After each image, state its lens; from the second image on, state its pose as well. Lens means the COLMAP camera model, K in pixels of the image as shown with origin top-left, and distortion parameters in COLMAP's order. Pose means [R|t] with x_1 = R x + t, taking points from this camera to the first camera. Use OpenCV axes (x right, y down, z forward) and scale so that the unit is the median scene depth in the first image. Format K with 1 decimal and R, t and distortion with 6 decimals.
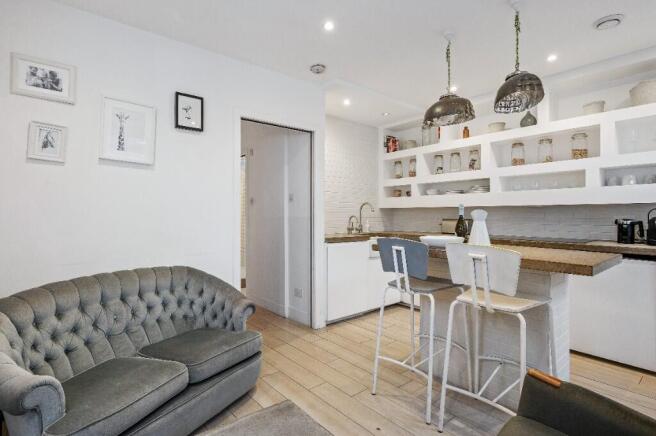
lens RADIAL K [[336.1, 0, 327.0], [0, 336.1, 219.5], [0, 0, 1]] dist [0.001631, 0.000714]
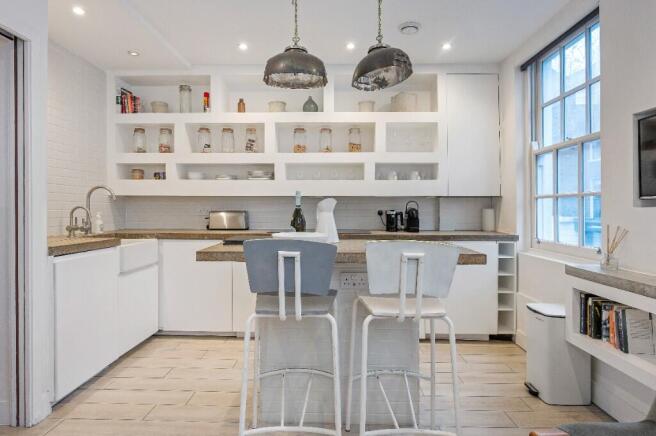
lens RADIAL K [[380.2, 0, 328.0], [0, 380.2, 212.5], [0, 0, 1]] dist [0.006256, 0.001209]
pose [[0.655094, -0.007401, 0.755511, -0.170349], [0.007893, 0.999964, 0.002952, 0.001096], [-0.755506, 0.004030, 0.655129, 0.257917]]
